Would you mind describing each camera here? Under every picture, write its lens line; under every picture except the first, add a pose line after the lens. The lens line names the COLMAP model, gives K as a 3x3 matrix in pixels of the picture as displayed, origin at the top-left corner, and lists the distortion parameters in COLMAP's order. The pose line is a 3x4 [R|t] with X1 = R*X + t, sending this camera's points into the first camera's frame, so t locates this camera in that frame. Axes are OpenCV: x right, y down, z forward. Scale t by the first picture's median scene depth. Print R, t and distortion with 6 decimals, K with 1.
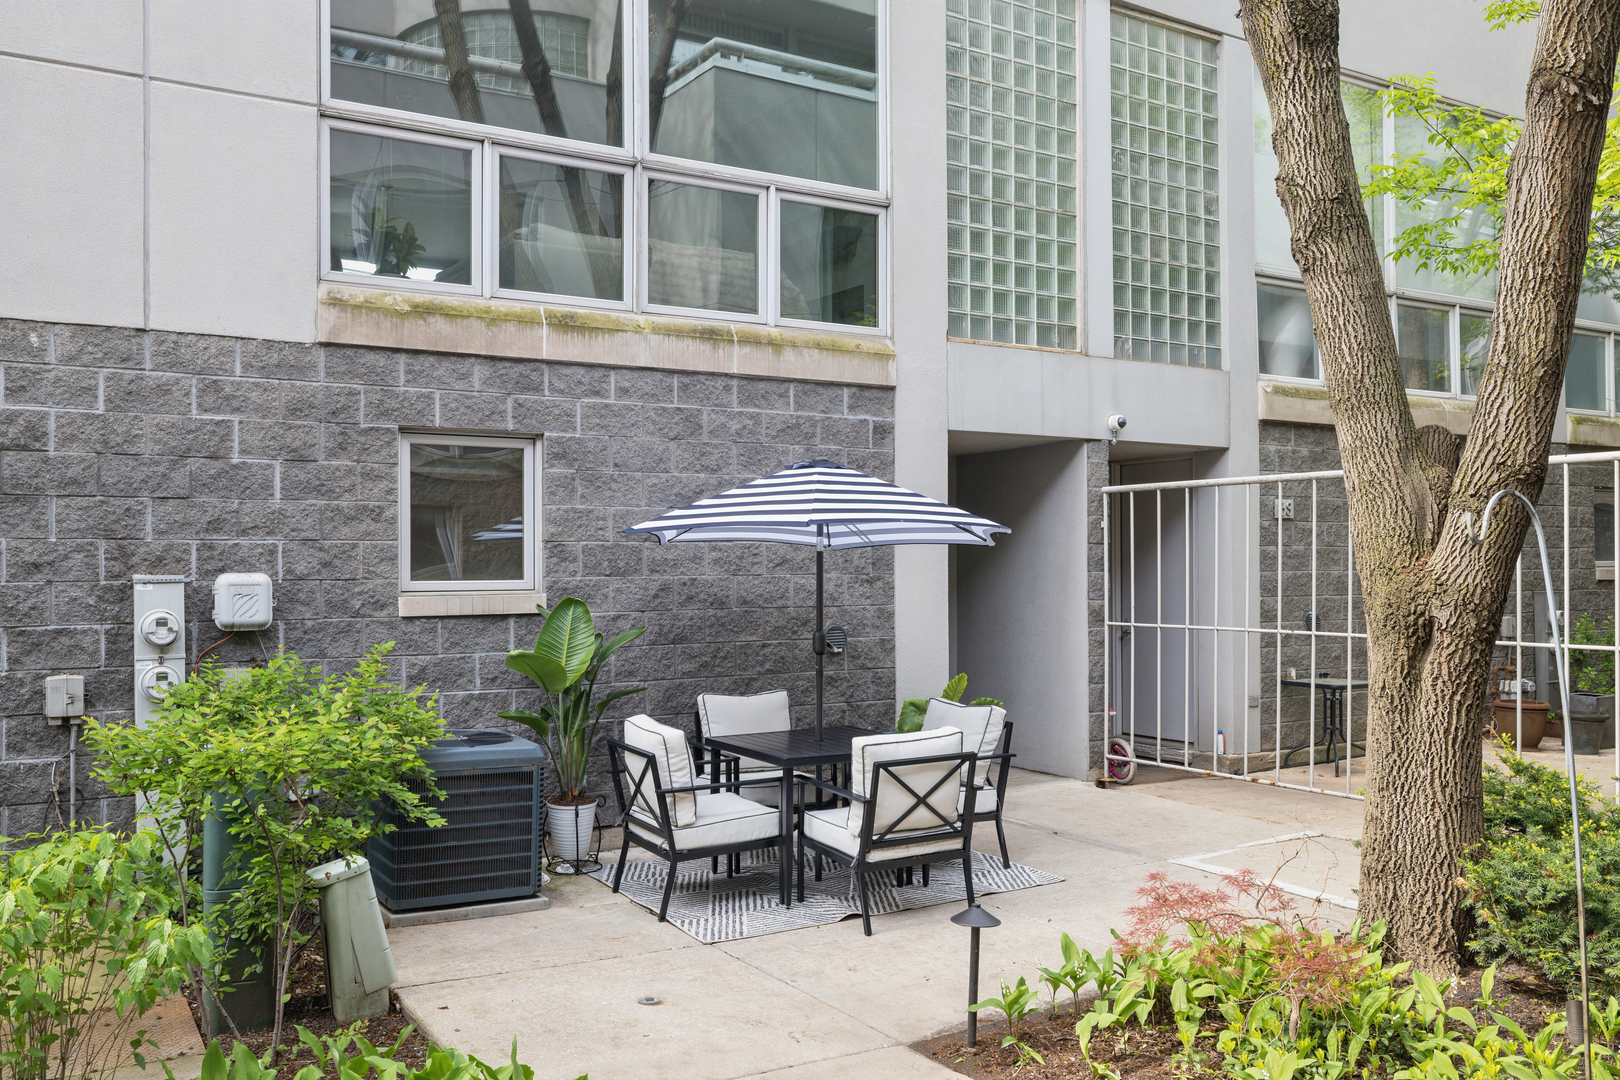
lens RADIAL K [[1354.6, 0, 810.0], [0, 1354.6, 543.2], [0, 0, 1]] dist [-0.004117, 0.000762]
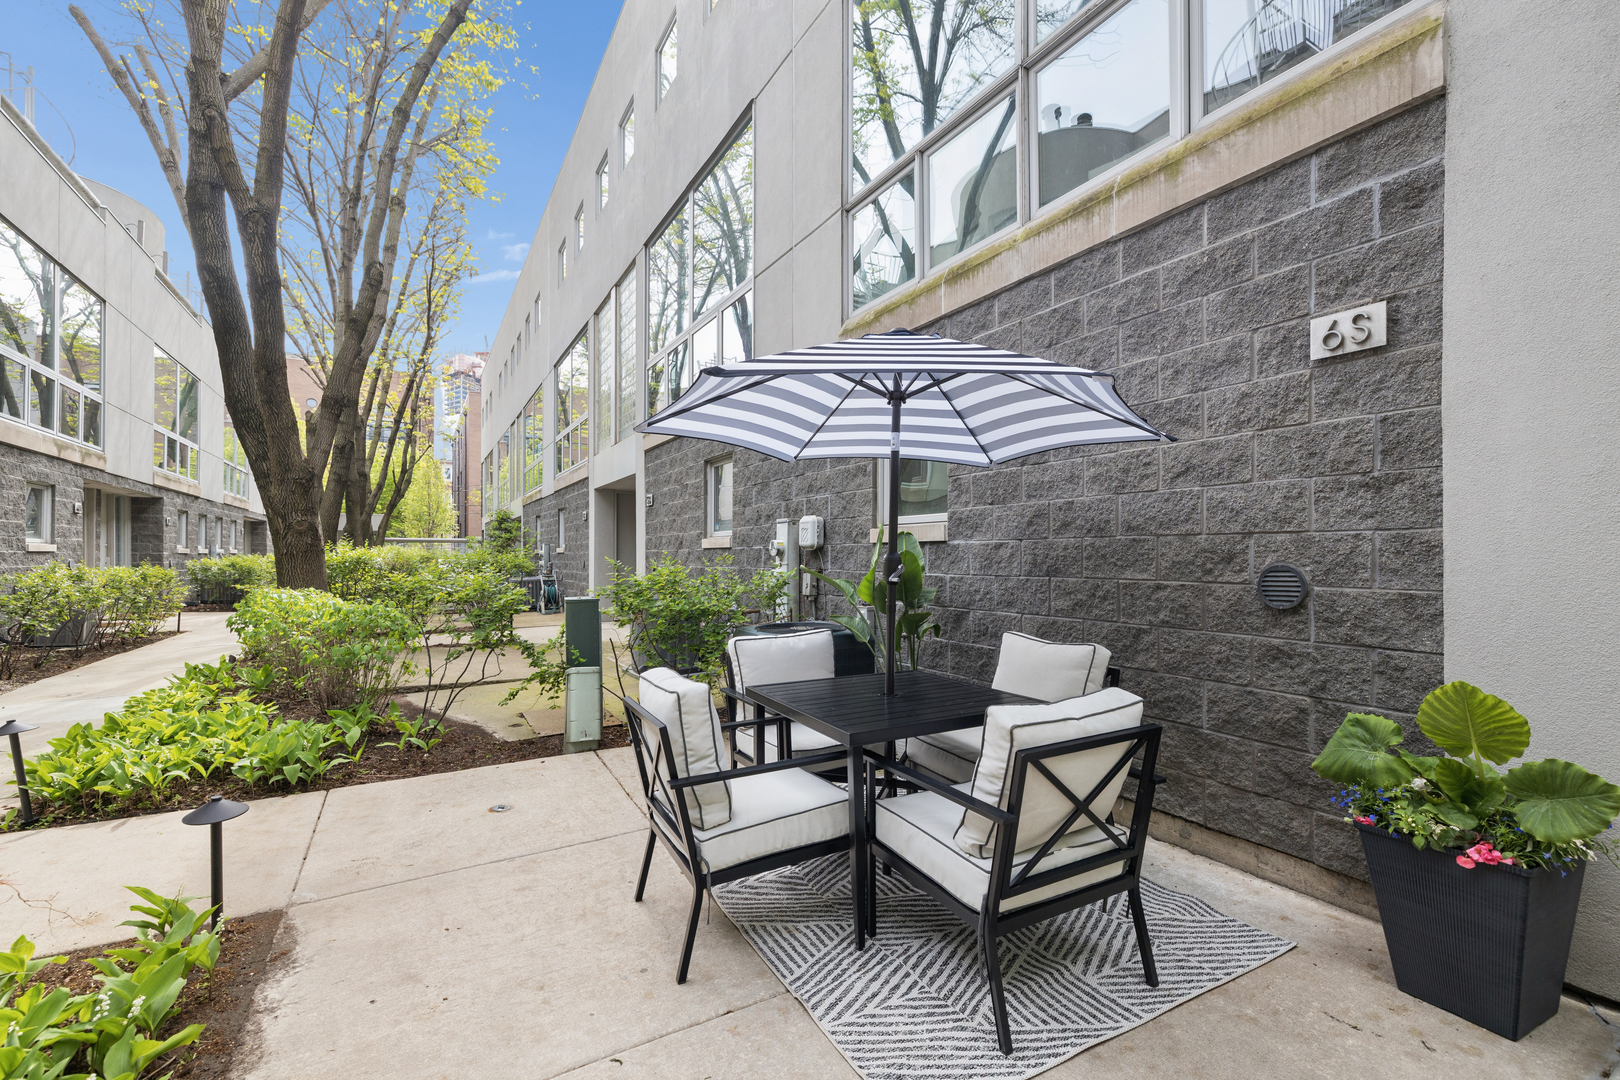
lens RADIAL K [[694.7, 0, 808.3], [0, 694.7, 549.3], [0, 0, 1]] dist [0.002883, 0.000356]
pose [[-0.039659, -0.005278, -0.999199, 0.354348], [0.013532, 0.999892, -0.005819, 0.055854], [0.999122, -0.013752, -0.039583, 0.842071]]
